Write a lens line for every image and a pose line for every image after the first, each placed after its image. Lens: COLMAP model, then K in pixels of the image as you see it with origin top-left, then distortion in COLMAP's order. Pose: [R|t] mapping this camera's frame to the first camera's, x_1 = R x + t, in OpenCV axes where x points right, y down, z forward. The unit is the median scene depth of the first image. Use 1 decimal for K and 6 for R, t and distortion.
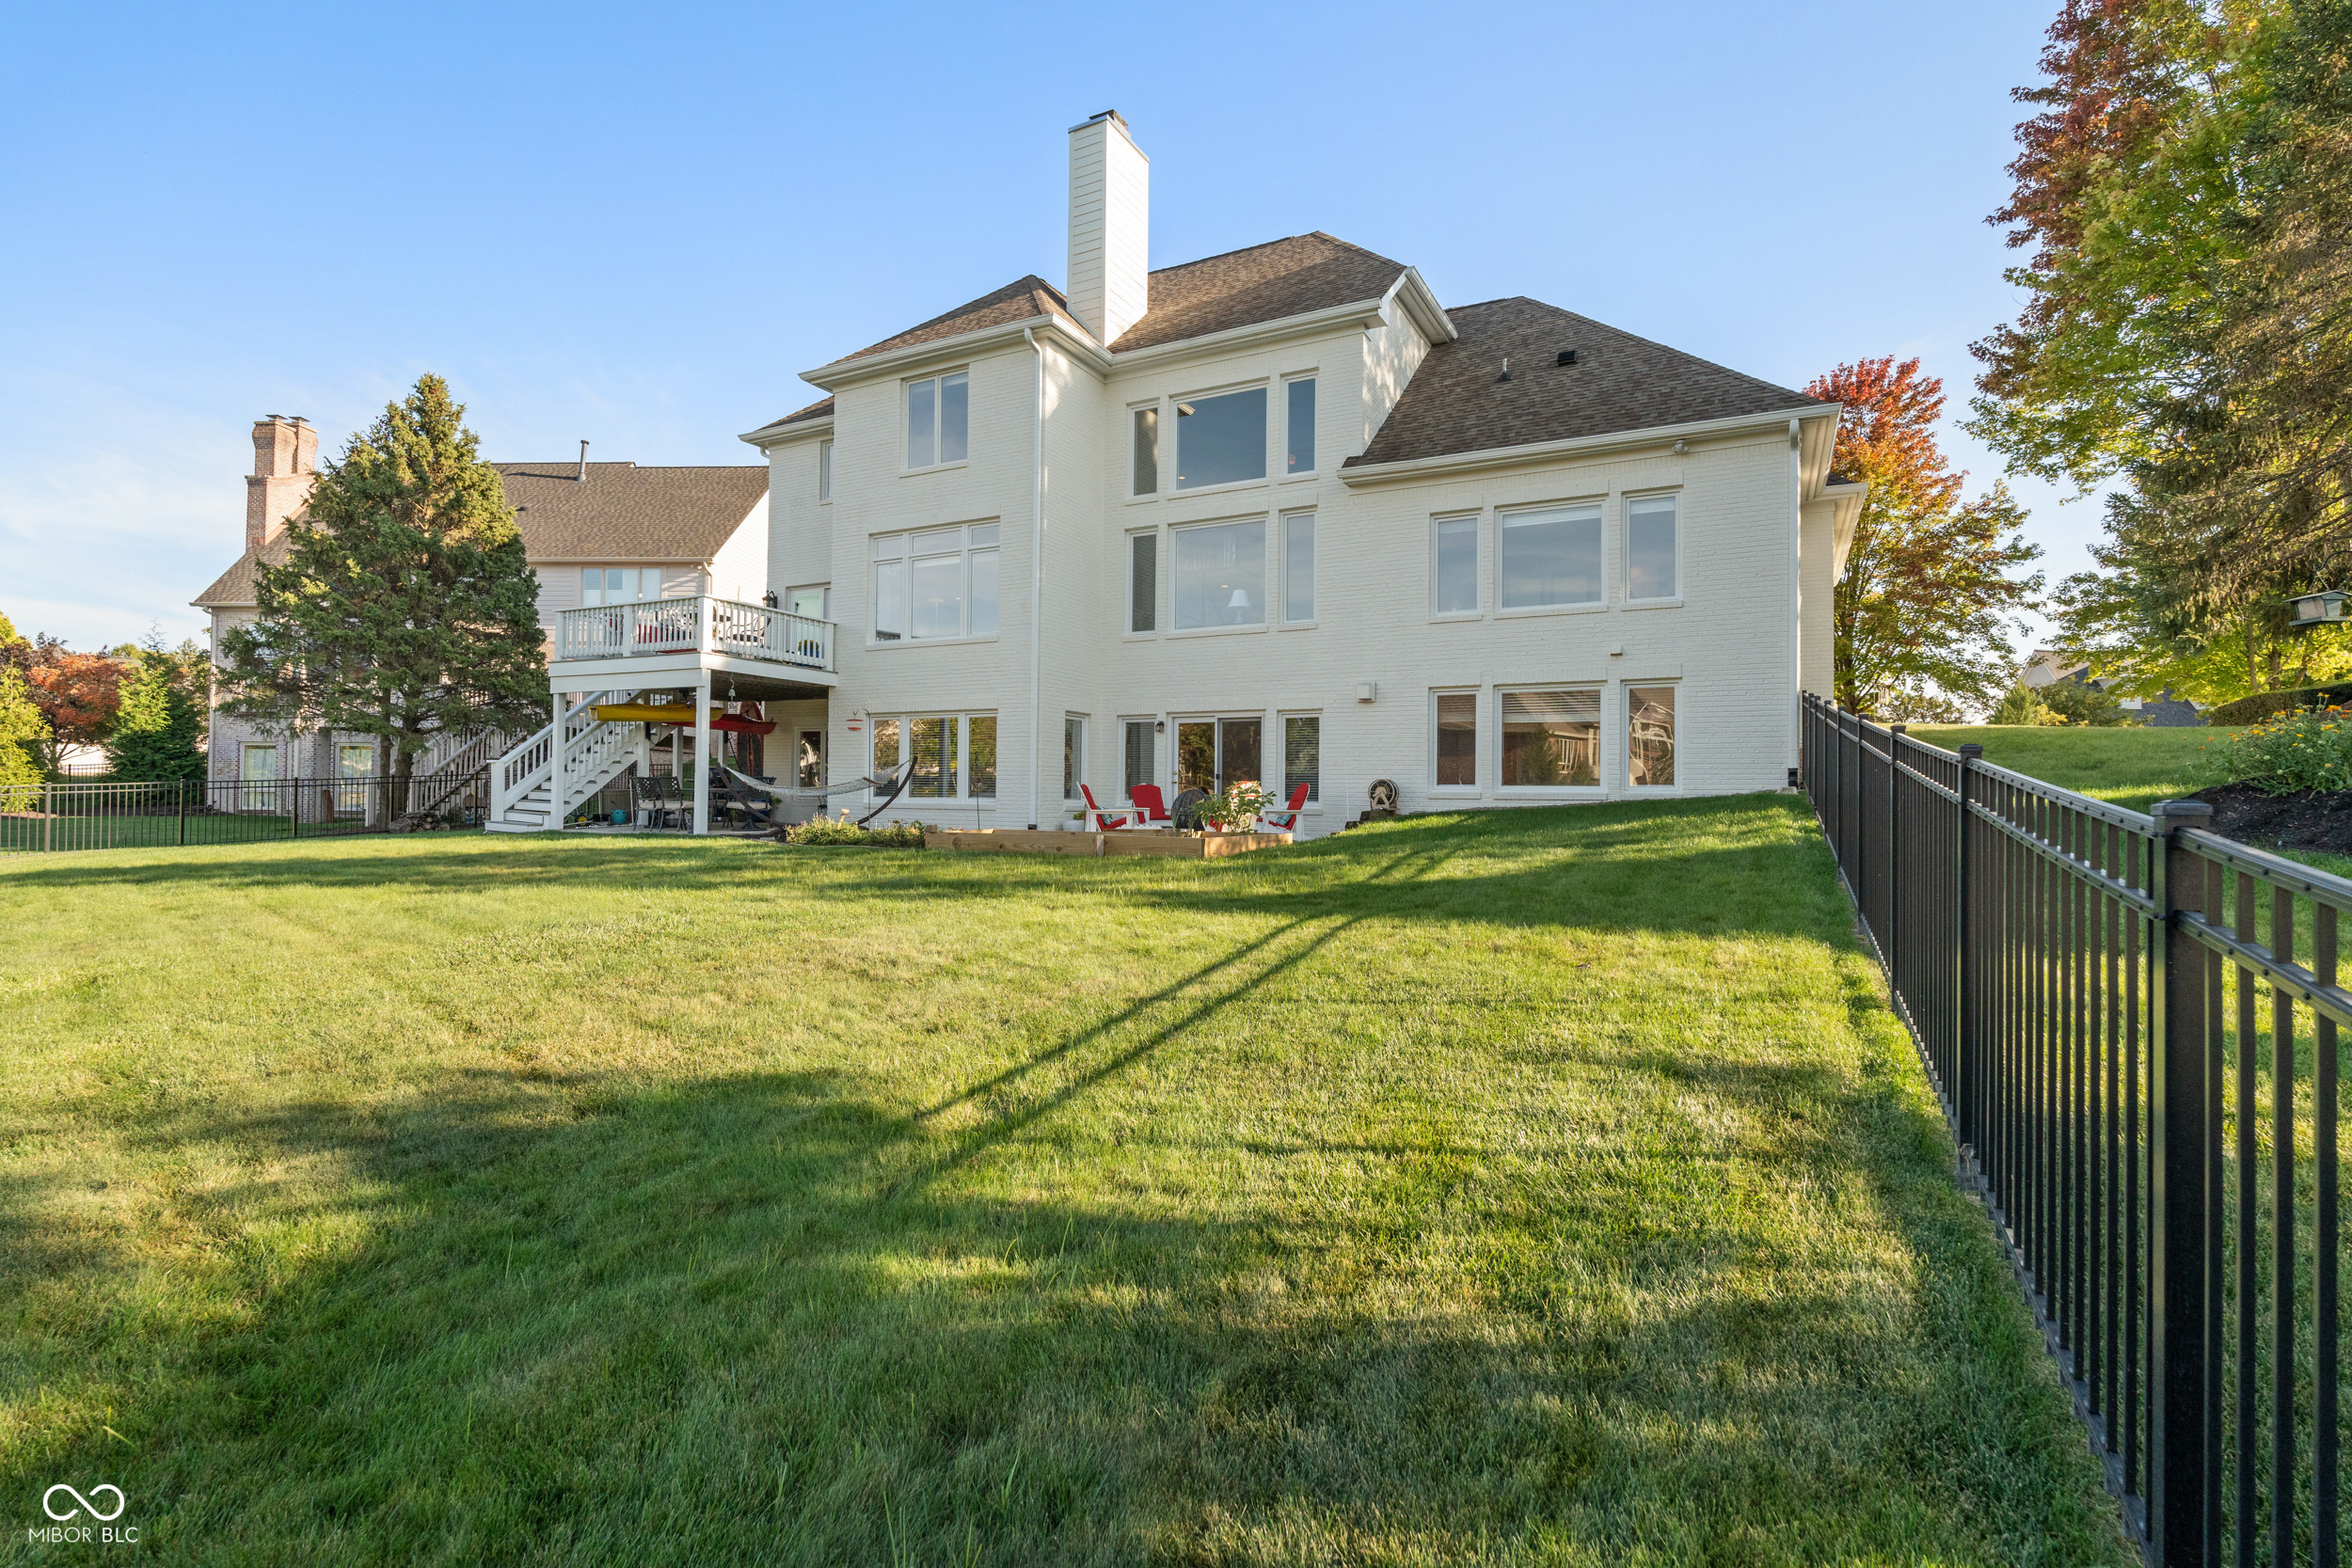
lens RADIAL K [[1137.9, 0, 1177.5], [0, 1137.9, 784.6], [0, 0, 1]] dist [-0.015120, 0.000092]
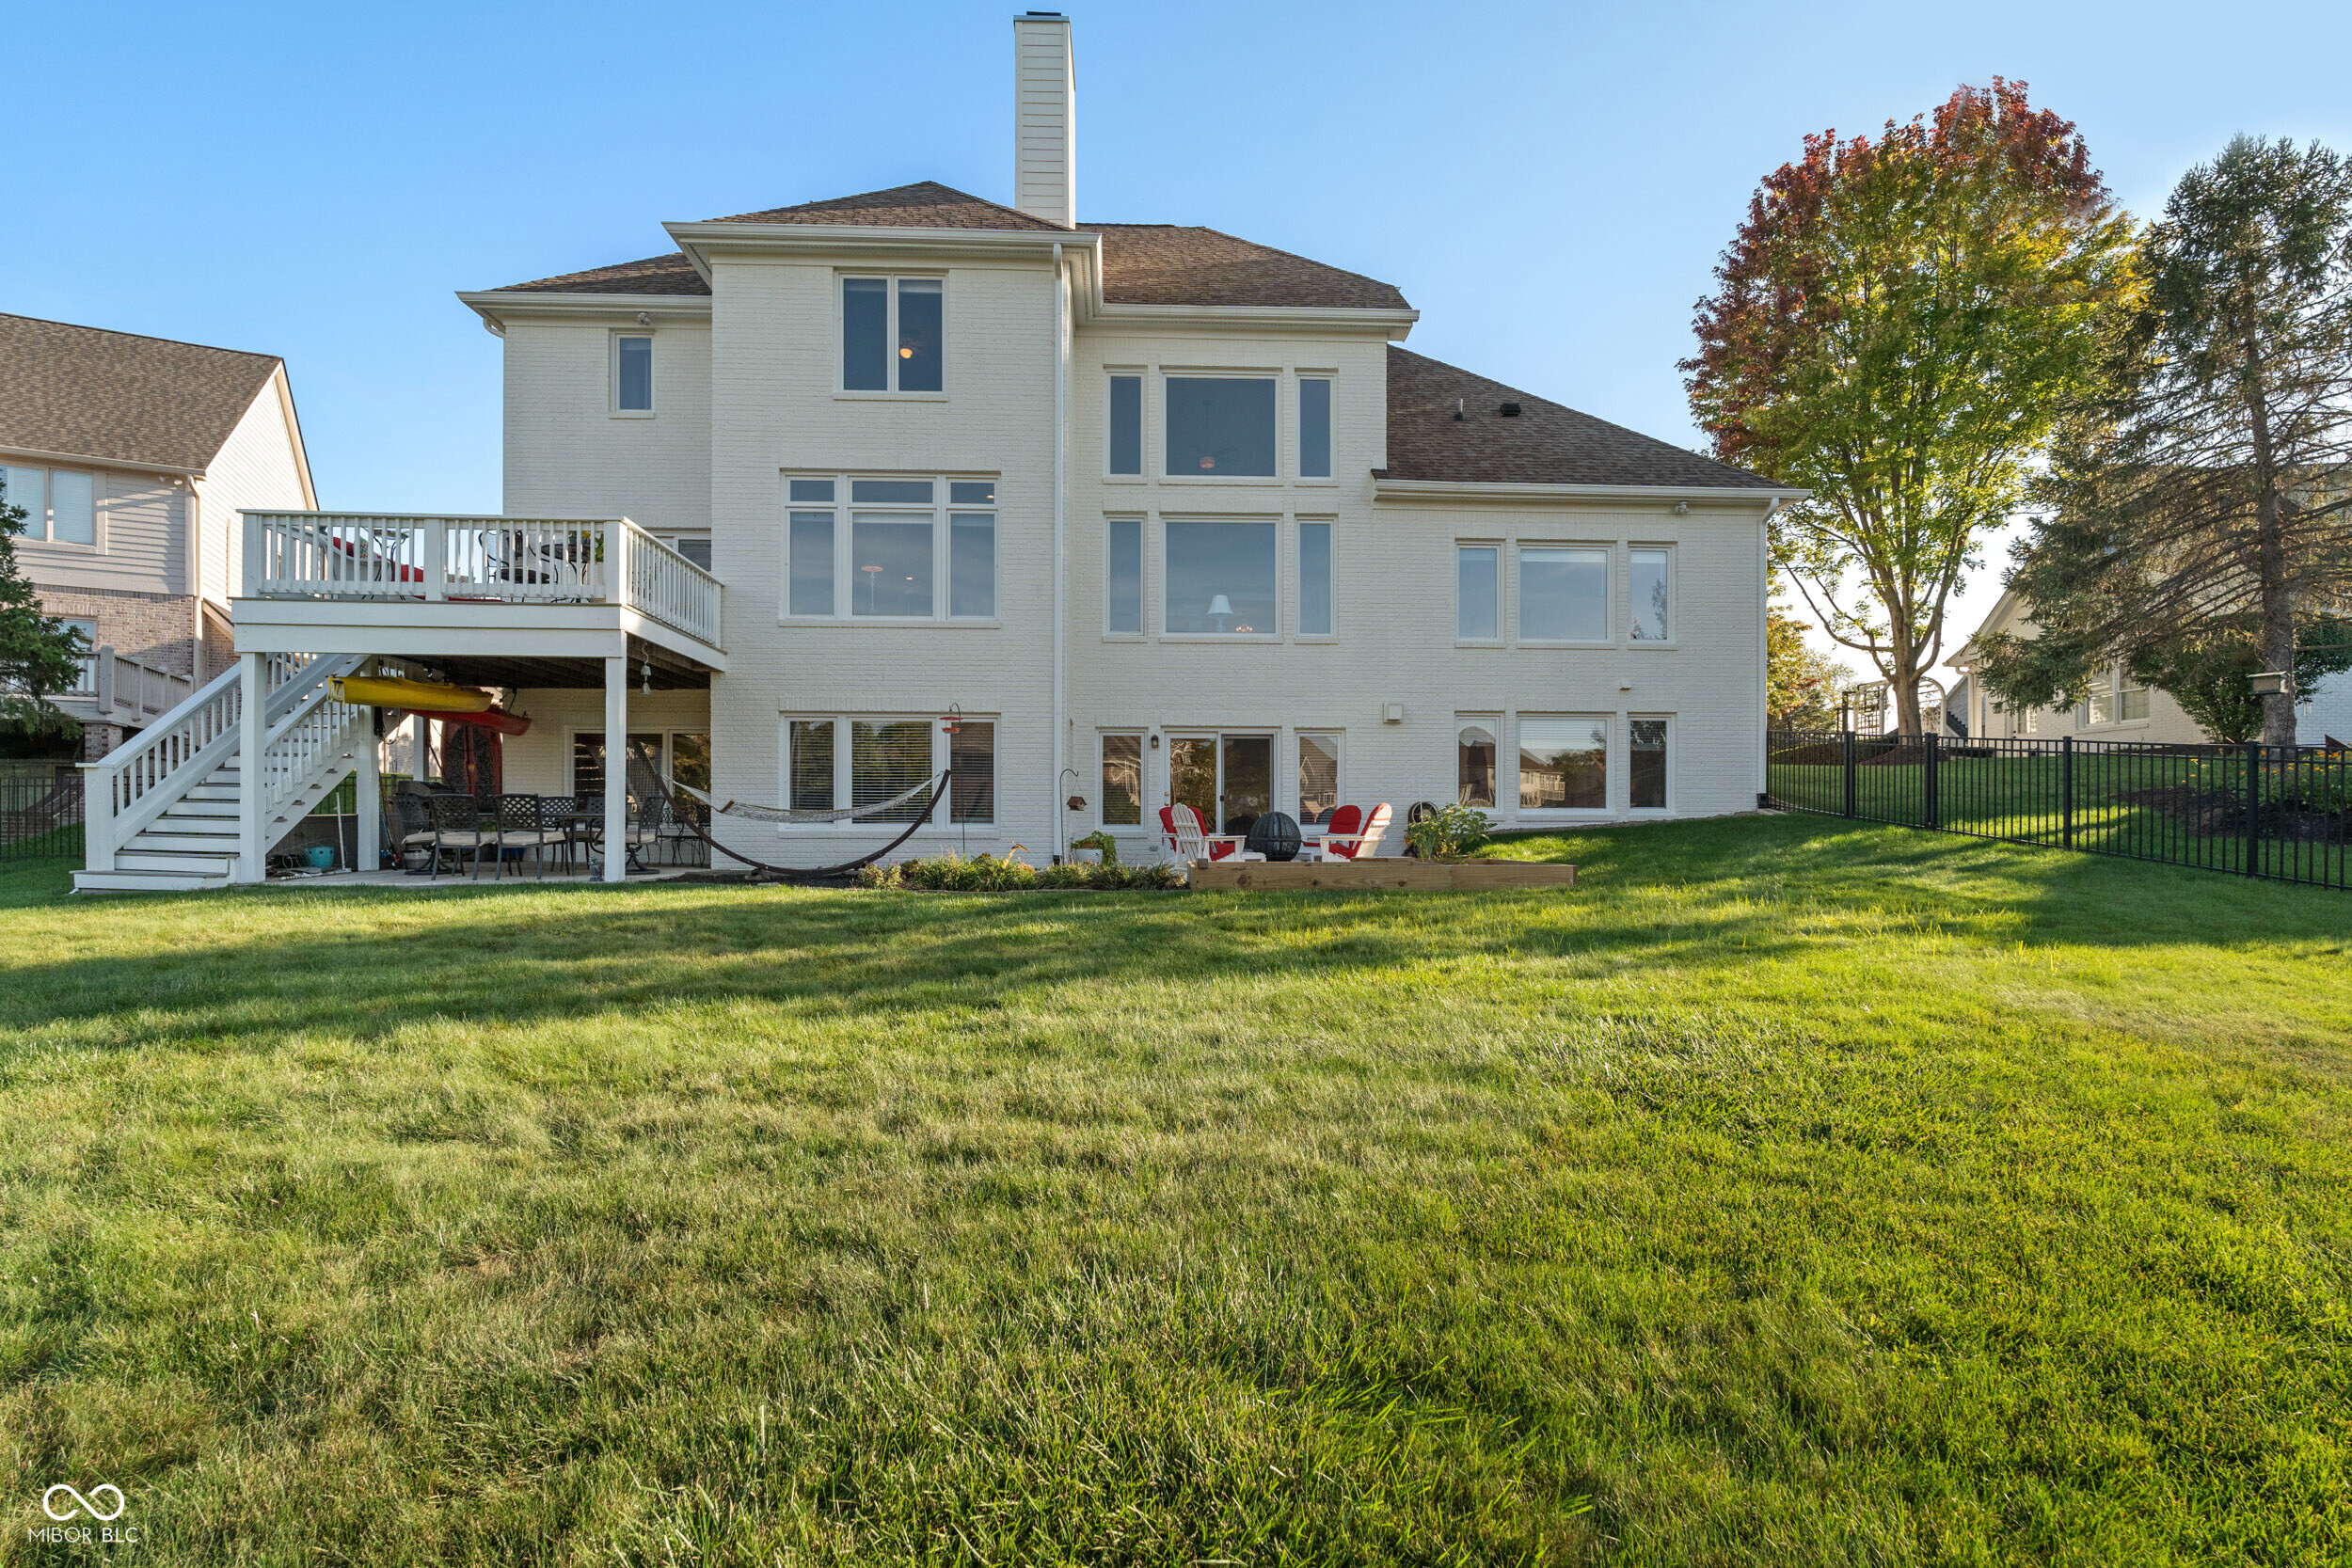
lens RADIAL K [[1053.5, 0, 1171.9], [0, 1053.5, 822.3], [0, 0, 1]] dist [-0.012199, 0.001323]
pose [[0.856822, -0.007304, 0.515561, -0.434252], [-0.002936, 0.999814, 0.019044, -0.003772], [-0.515605, -0.017831, 0.856641, 0.296921]]
